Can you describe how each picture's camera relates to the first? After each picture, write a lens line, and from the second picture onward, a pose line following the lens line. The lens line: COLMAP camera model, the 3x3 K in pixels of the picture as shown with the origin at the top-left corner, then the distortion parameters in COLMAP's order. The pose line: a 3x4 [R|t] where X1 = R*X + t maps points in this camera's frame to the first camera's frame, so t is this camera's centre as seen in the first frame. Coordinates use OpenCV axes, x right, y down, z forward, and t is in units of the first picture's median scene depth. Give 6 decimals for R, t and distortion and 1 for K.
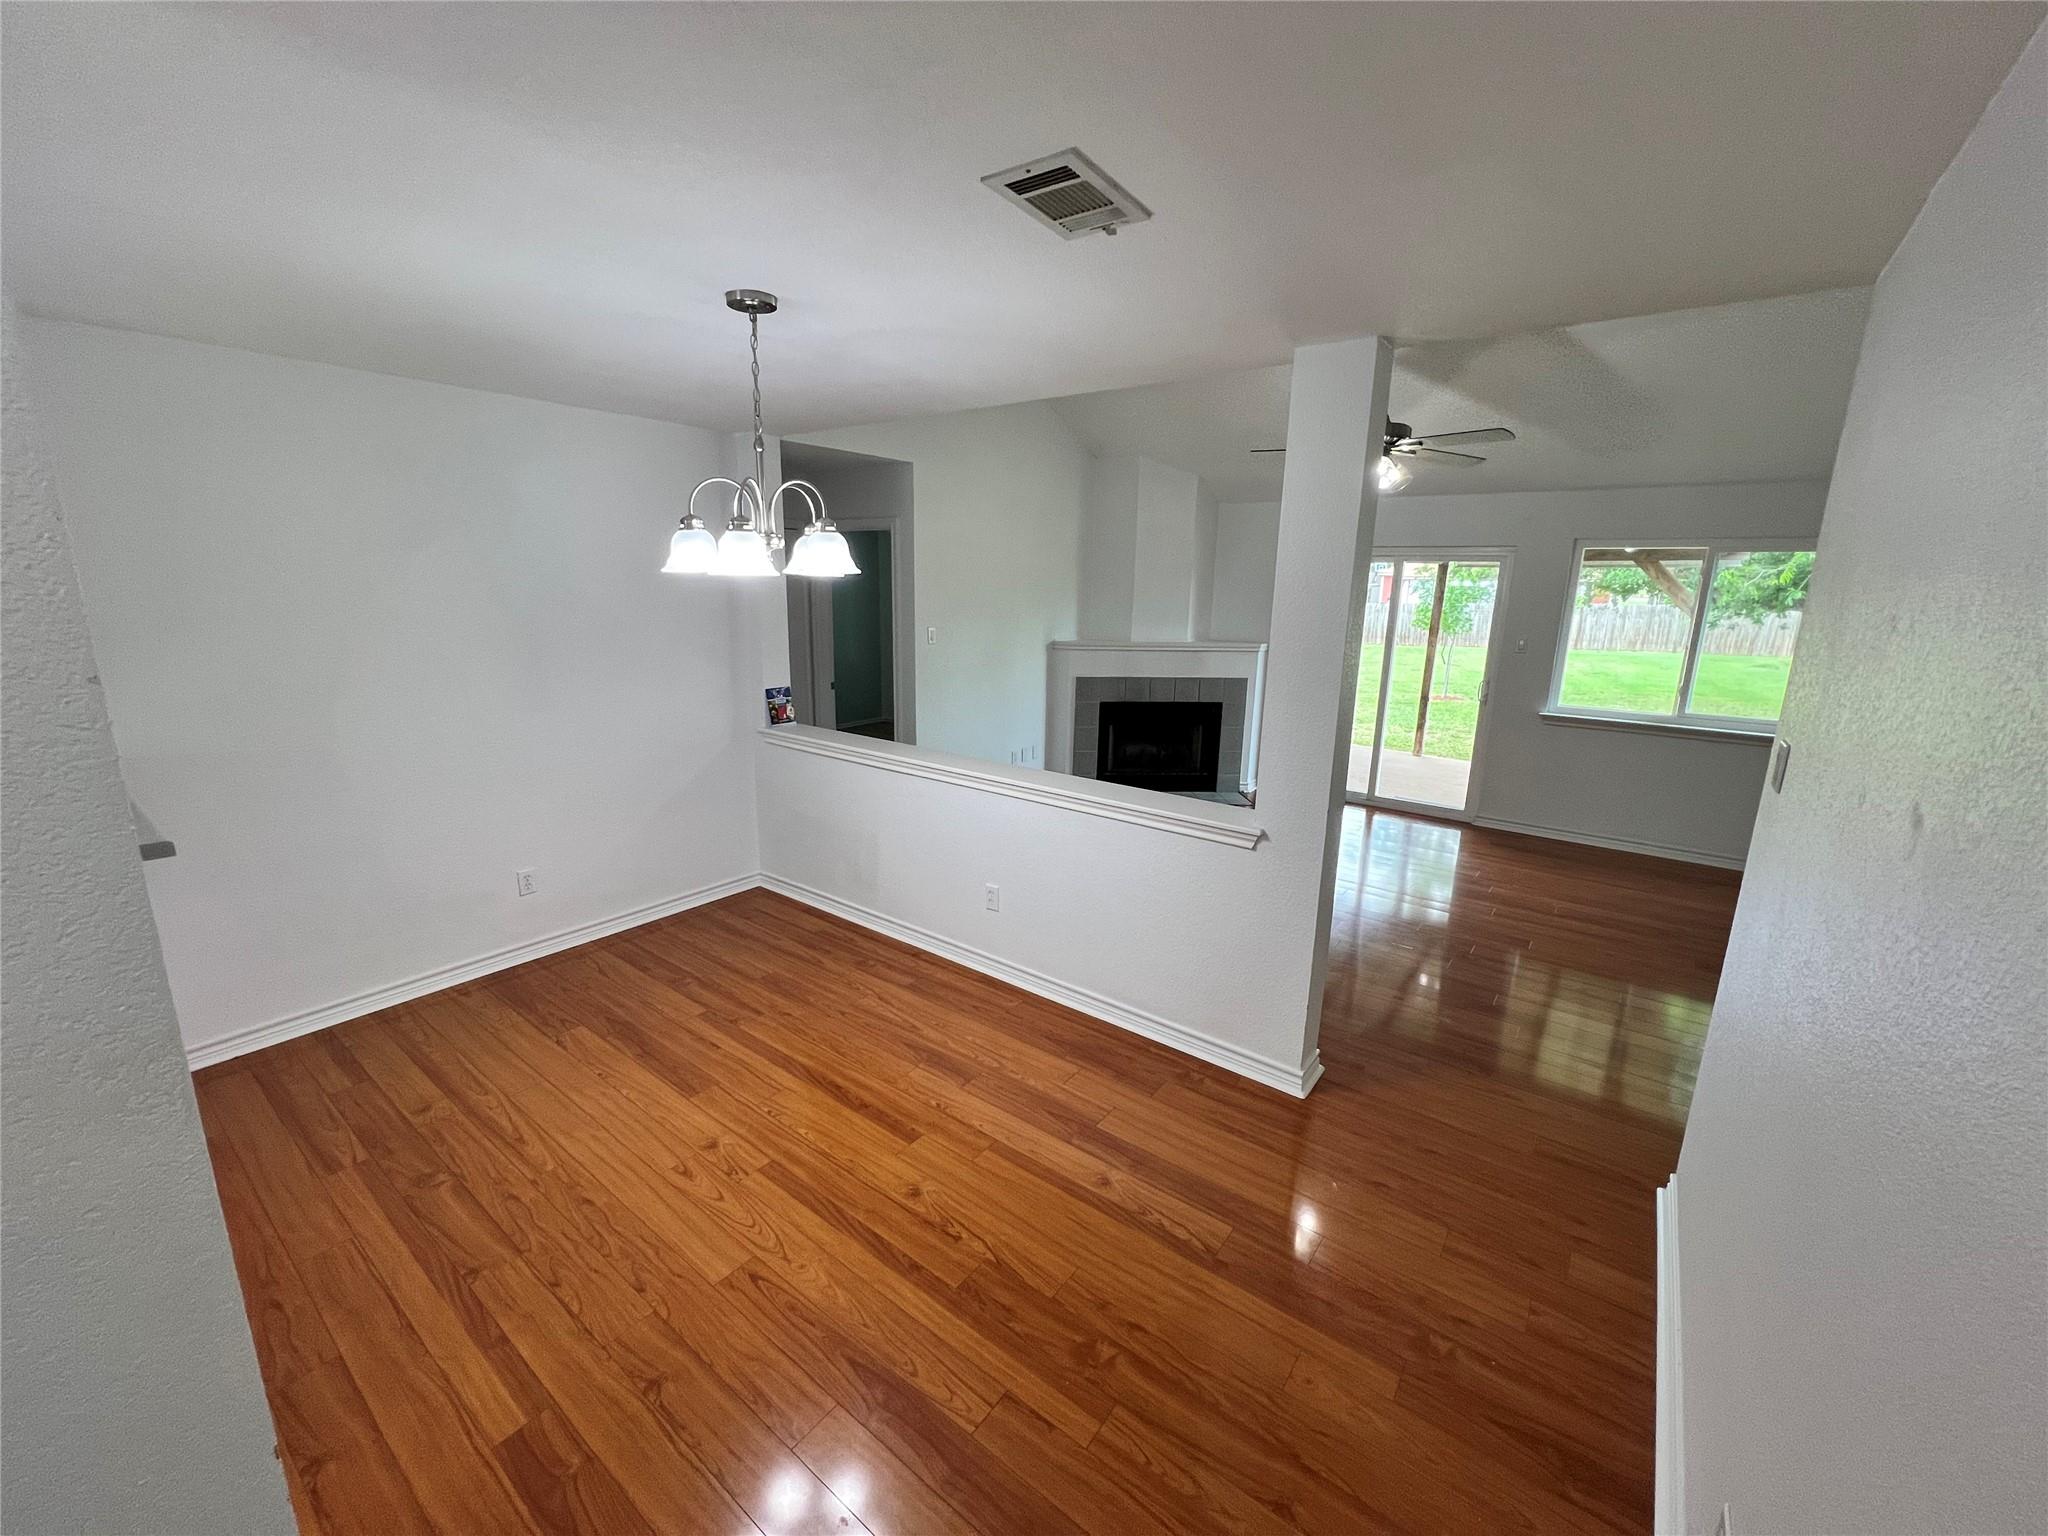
lens RADIAL K [[823.8, 0, 1022.8], [0, 823.8, 772.2], [0, 0, 1]] dist [-0.013212, 0.000070]
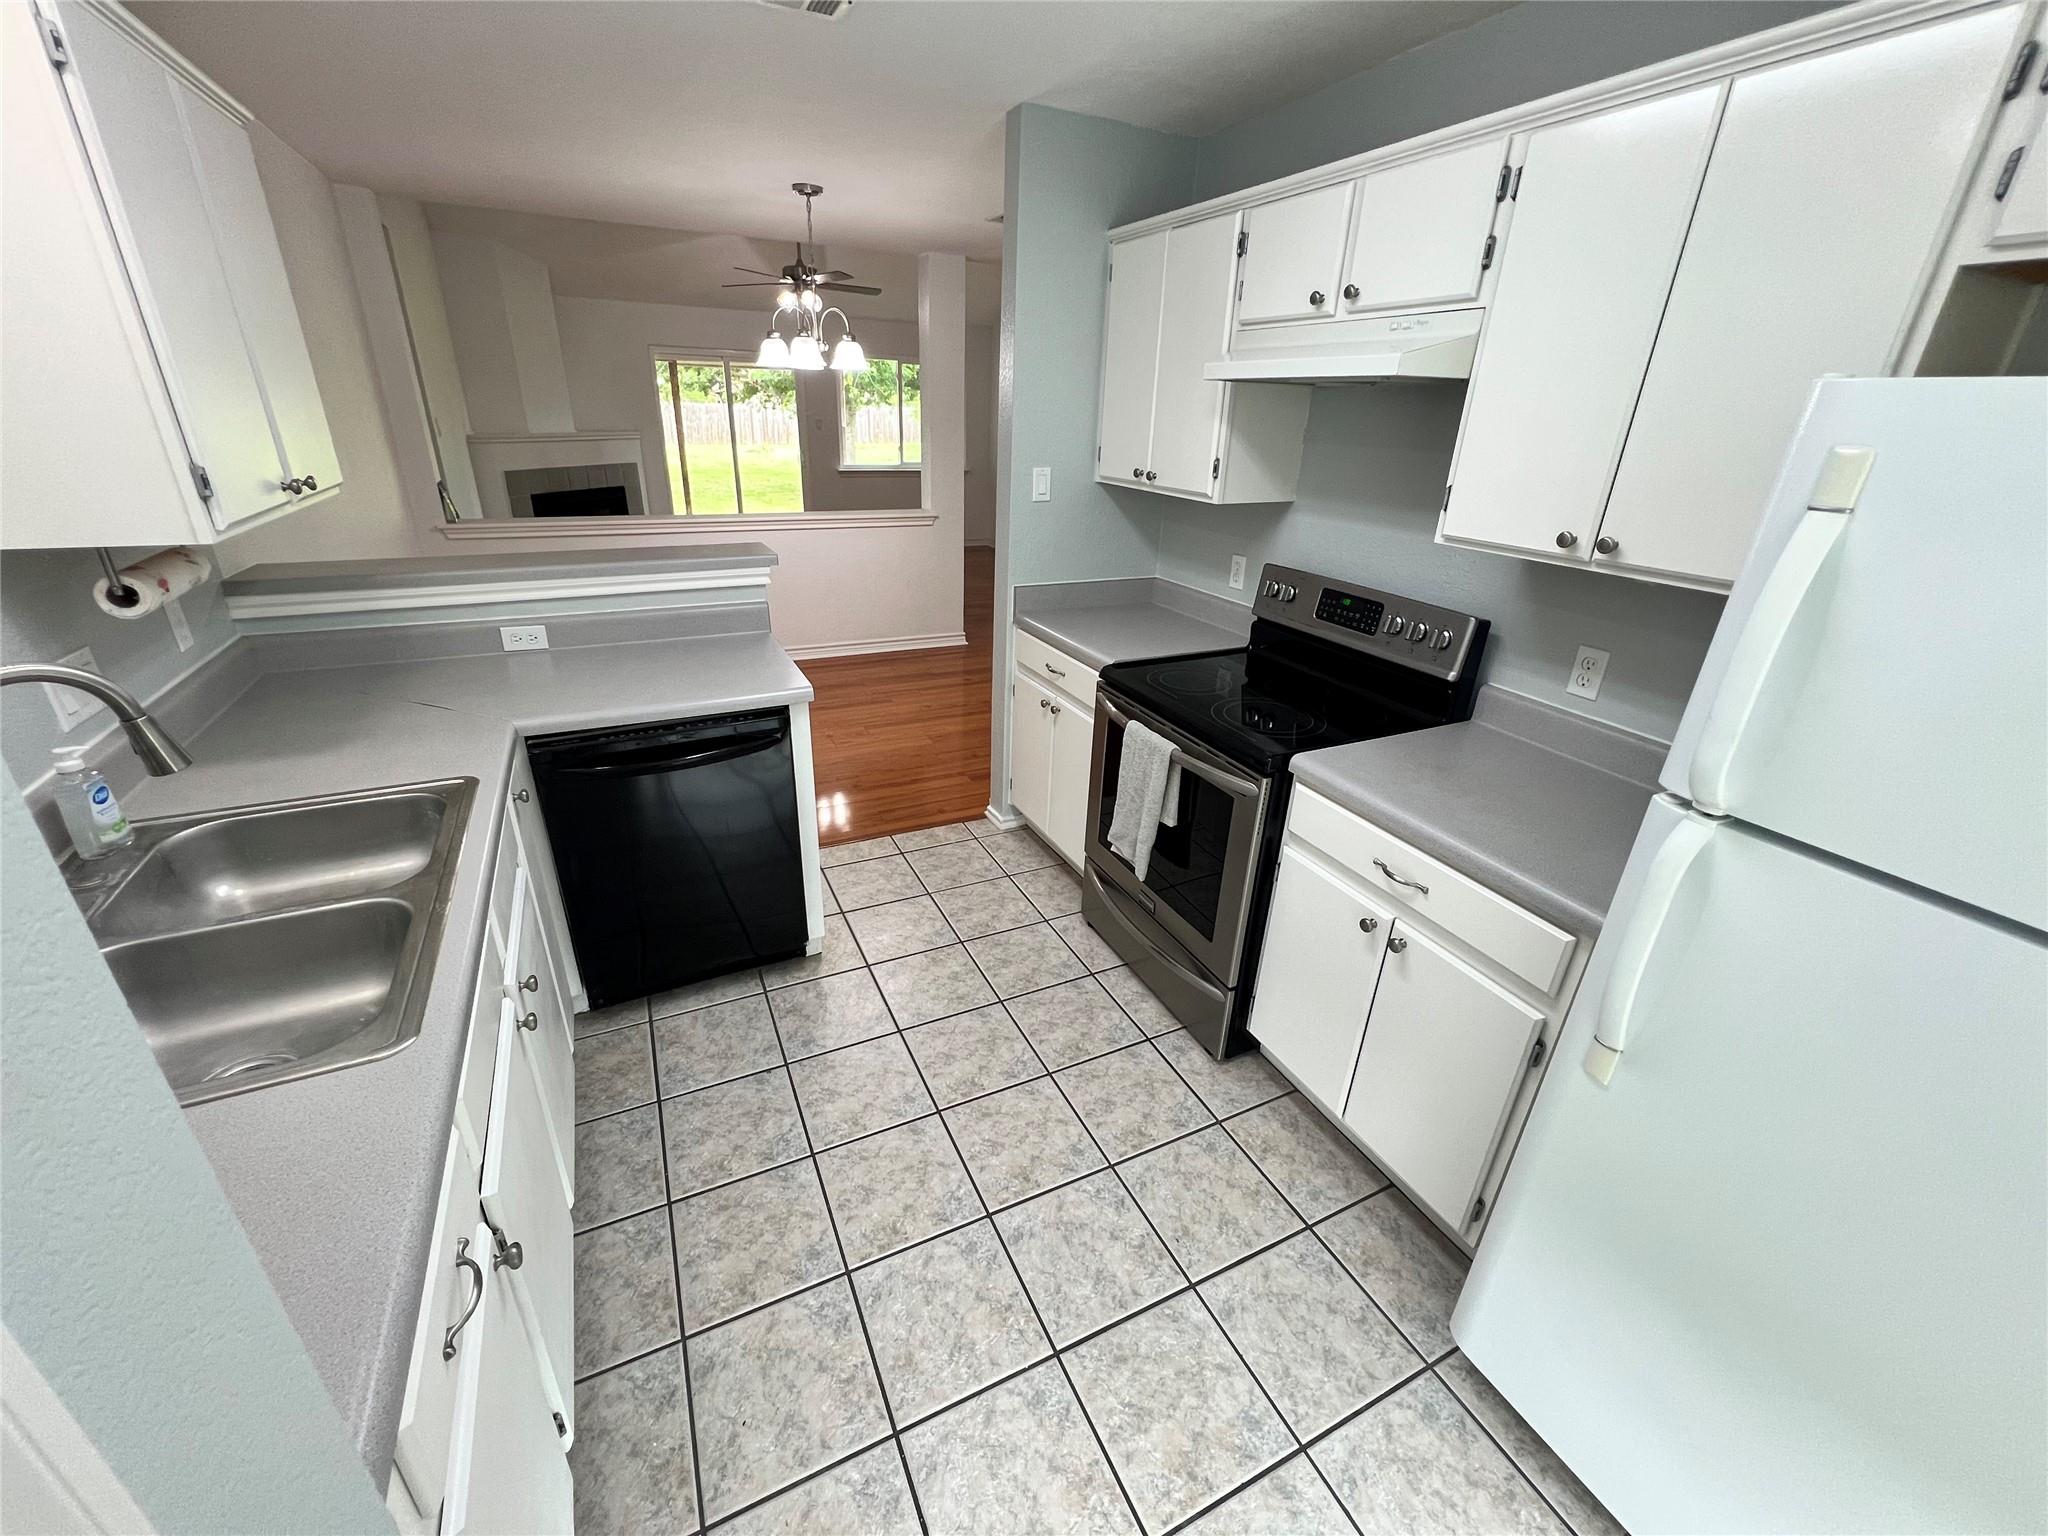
lens RADIAL K [[823.8, 0, 1025.5], [0, 823.8, 769.8], [0, 0, 1]] dist [-0.013212, 0.000070]
pose [[0.443863, -0.364950, 0.818412, -0.619878], [0.179574, 0.931008, 0.317768, 0.024002], [-0.877918, 0.005920, 0.478775, -0.057316]]
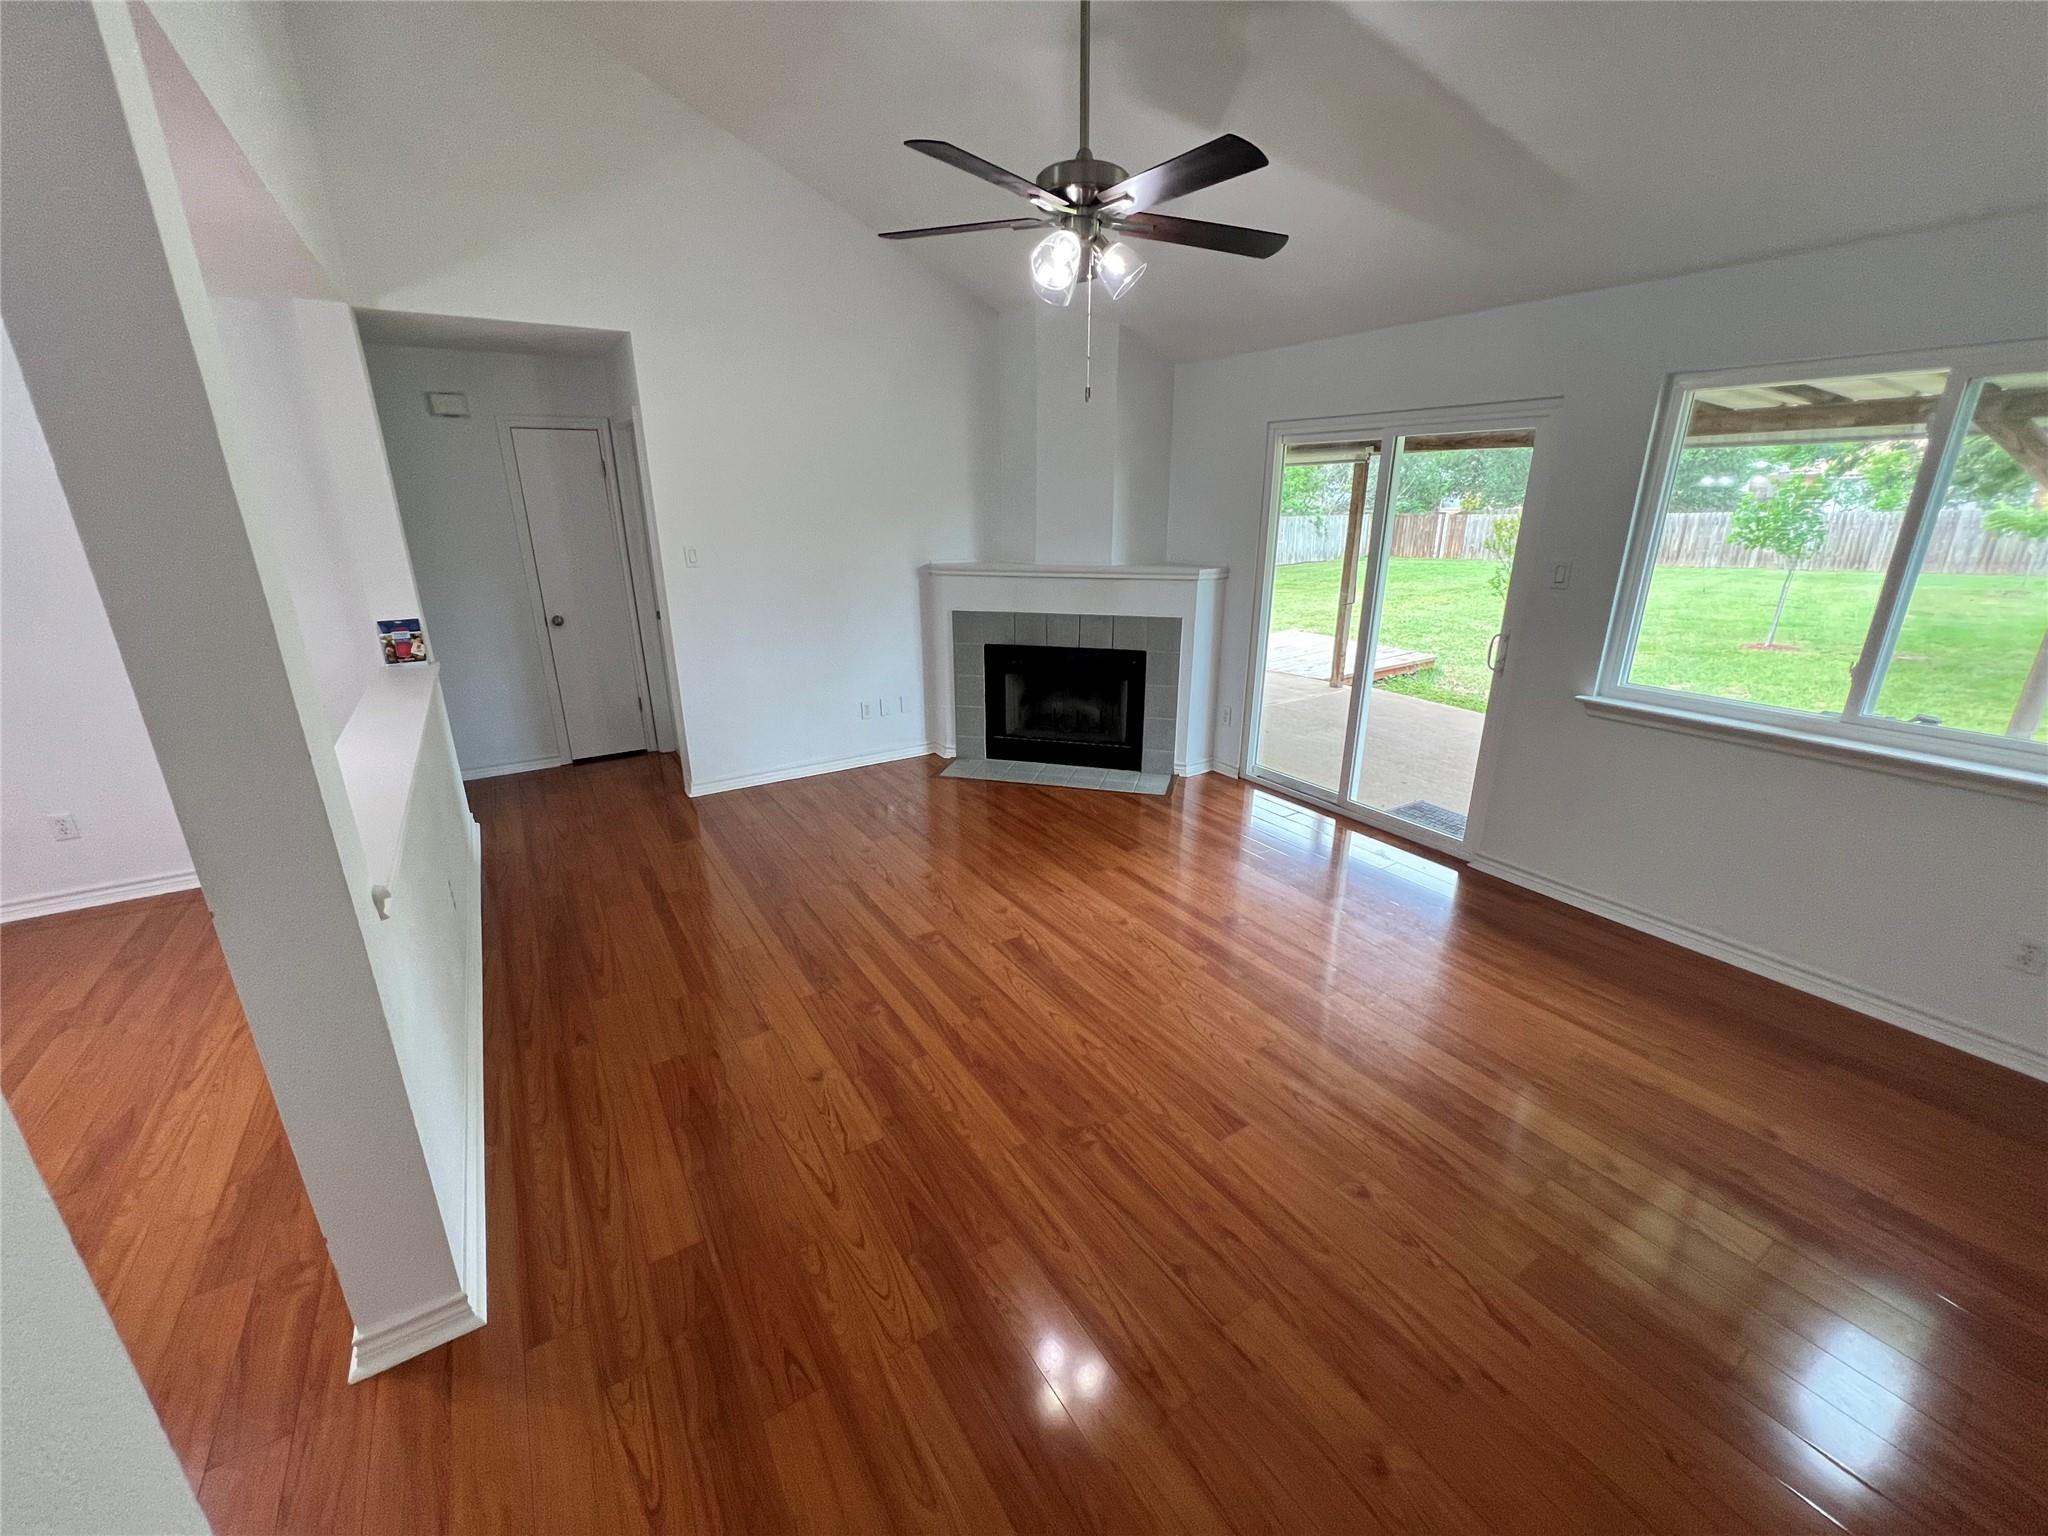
lens RADIAL K [[823.8, 0, 1031.3], [0, 823.8, 770.7], [0, 0, 1]] dist [-0.013212, 0.000070]
pose [[0.940003, 0.088430, -0.329507, 0.404543], [-0.058357, 0.993266, 0.100086, -0.047996], [0.336139, -0.074852, 0.938833, 0.286886]]
